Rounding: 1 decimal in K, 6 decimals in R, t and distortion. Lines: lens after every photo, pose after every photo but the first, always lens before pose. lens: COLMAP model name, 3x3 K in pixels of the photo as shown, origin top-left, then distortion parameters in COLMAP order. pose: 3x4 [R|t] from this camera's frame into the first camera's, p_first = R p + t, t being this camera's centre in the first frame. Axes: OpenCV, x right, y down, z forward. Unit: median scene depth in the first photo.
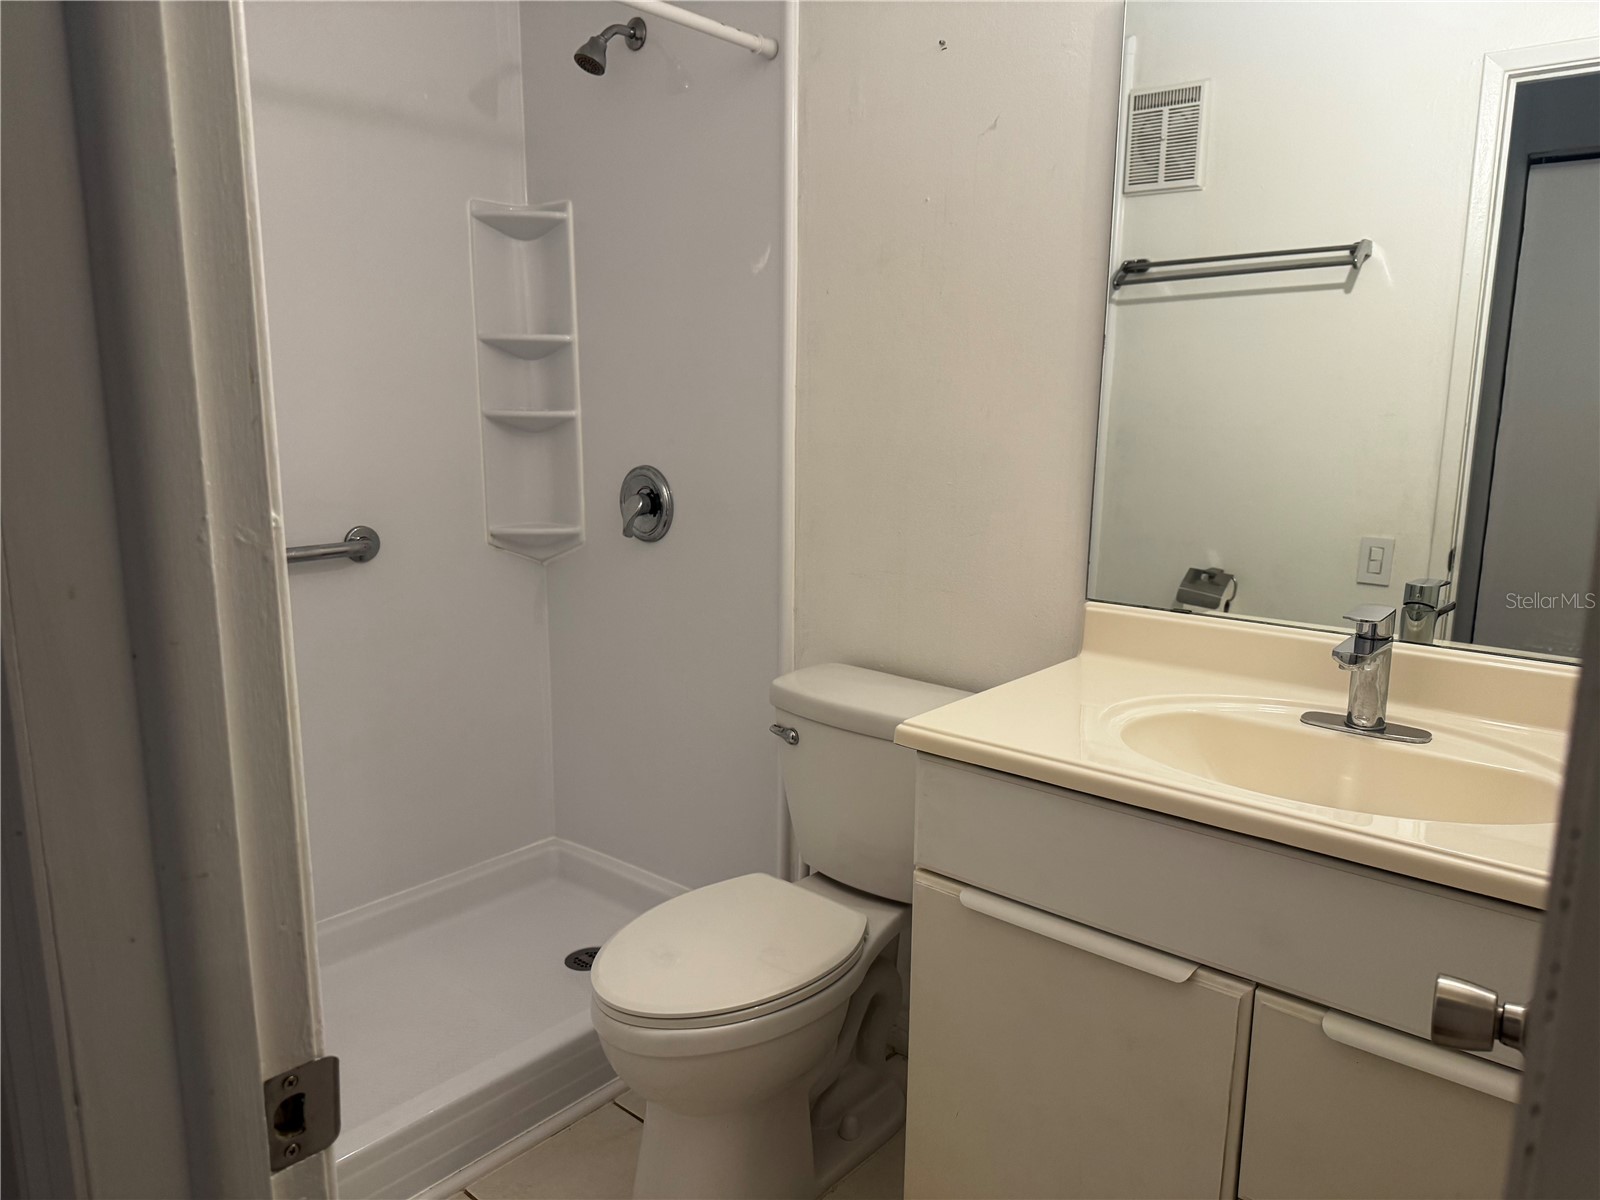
lens RADIAL K [[1136.9, 0, 807.6], [0, 1136.9, 602.9], [0, 0, 1]] dist [0.045086, -0.026485]
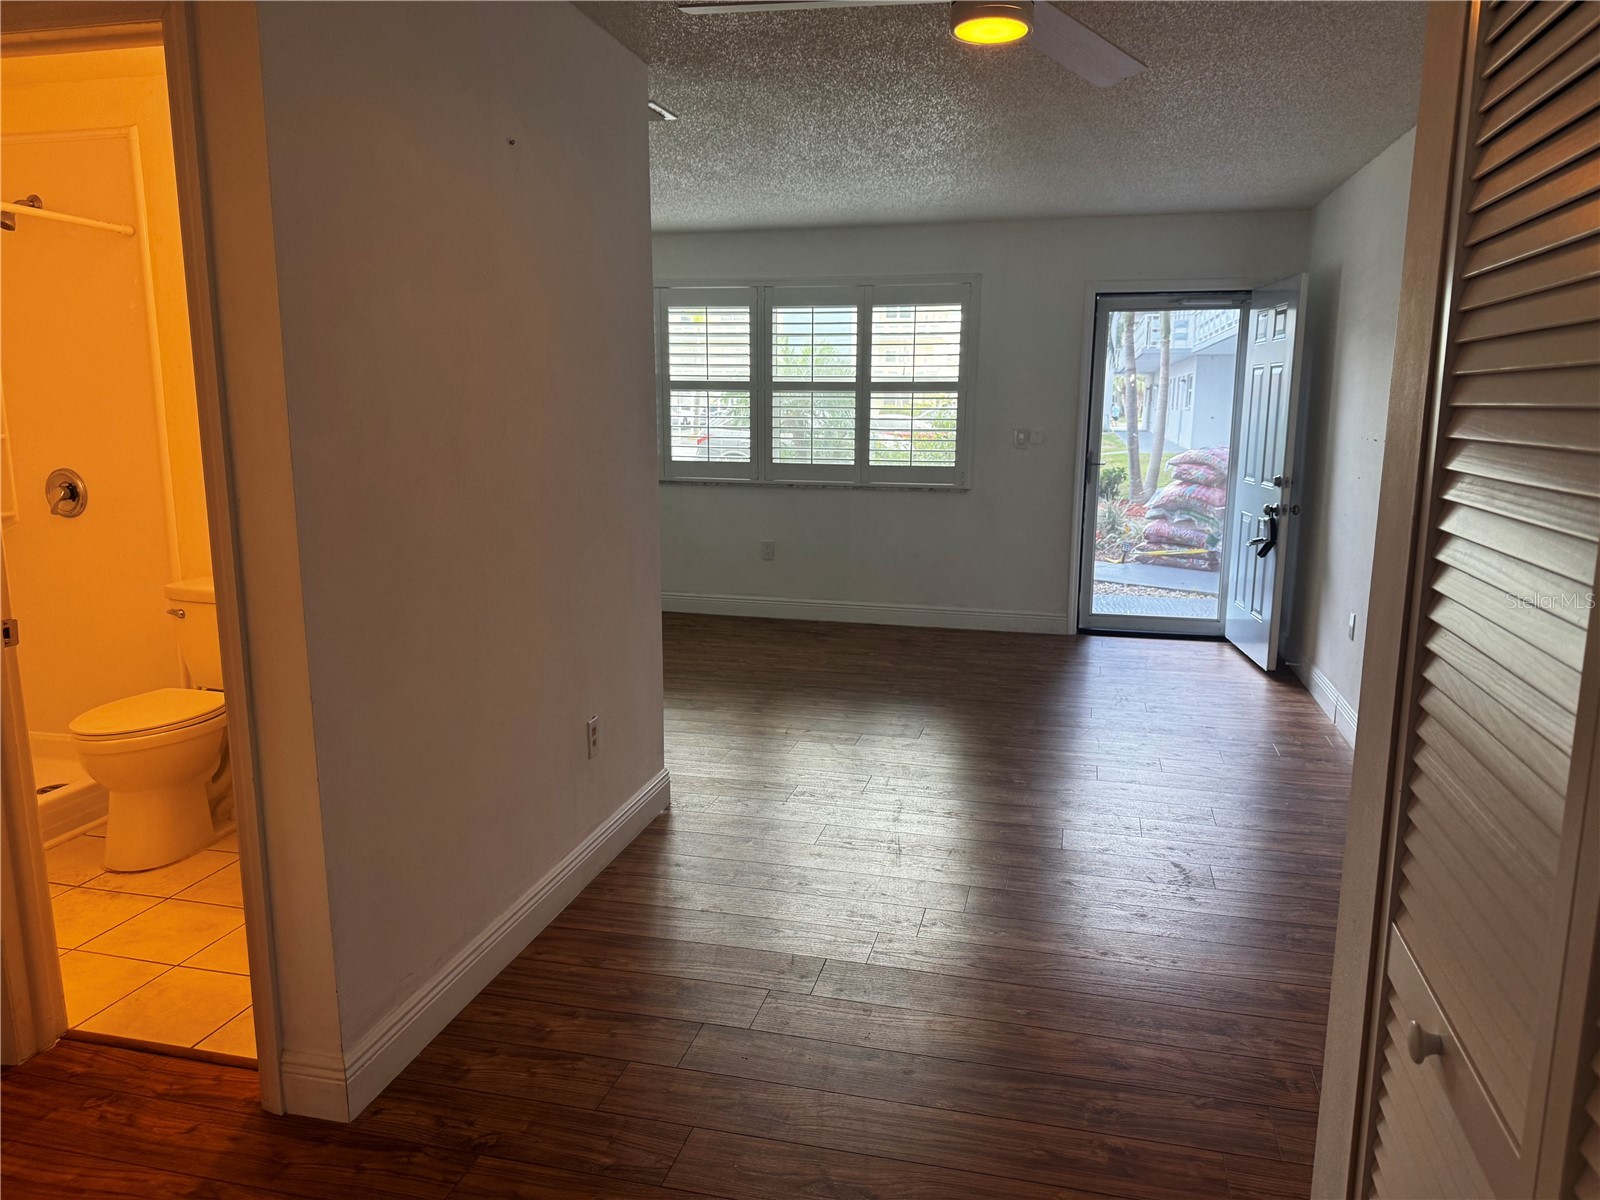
lens RADIAL K [[1136.9, 0, 784.4], [0, 1136.9, 633.1], [0, 0, 1]] dist [0.045086, -0.026485]
pose [[0.898614, -0.081426, 0.431118, 0.047536], [0.076884, 0.996647, 0.027984, 0.138814], [-0.431951, 0.007999, 0.901862, -0.869914]]
